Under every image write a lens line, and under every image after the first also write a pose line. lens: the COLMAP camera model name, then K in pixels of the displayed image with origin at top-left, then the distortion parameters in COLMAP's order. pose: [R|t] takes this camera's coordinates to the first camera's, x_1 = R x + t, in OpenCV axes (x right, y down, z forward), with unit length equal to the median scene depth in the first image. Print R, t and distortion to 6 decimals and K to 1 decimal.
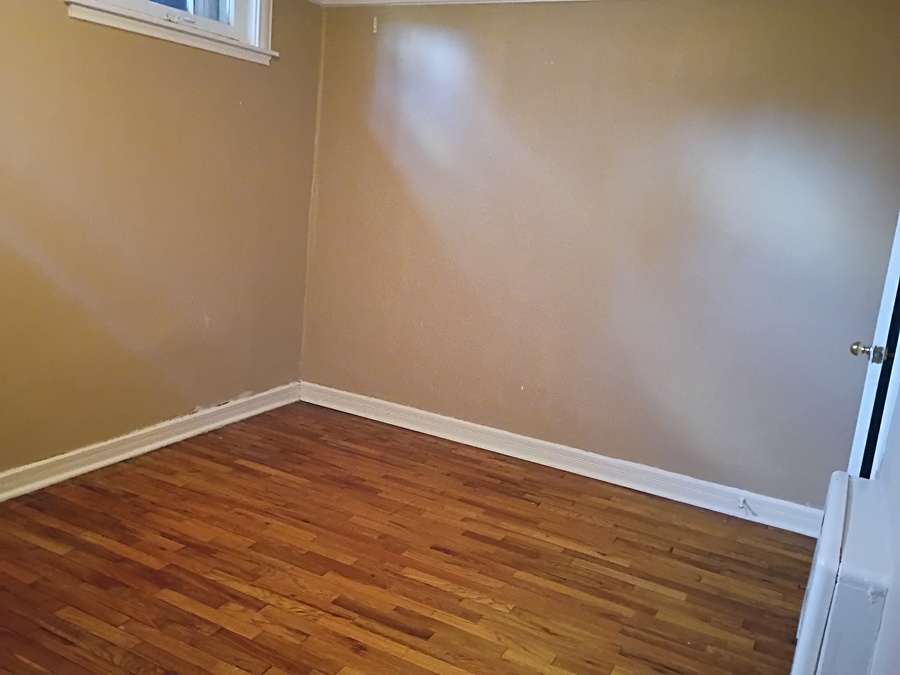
lens RADIAL K [[782.8, 0, 438.4], [0, 782.8, 337.3], [0, 0, 1]] dist [0.066461, -0.098655]
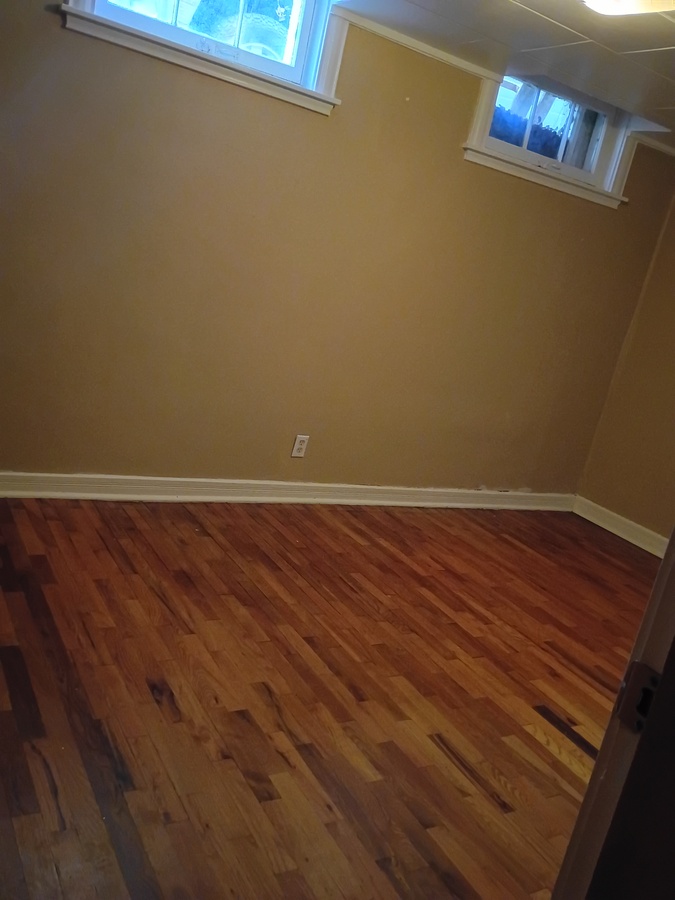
lens RADIAL K [[782.8, 0, 338.1], [0, 782.8, 455.3], [0, 0, 1]] dist [0.066461, -0.098655]
pose [[0.844276, 0.225597, -0.486112, 0.102456], [-0.244383, 0.969346, 0.025415, 0.089063], [0.476944, 0.097340, 0.873527, -0.199247]]
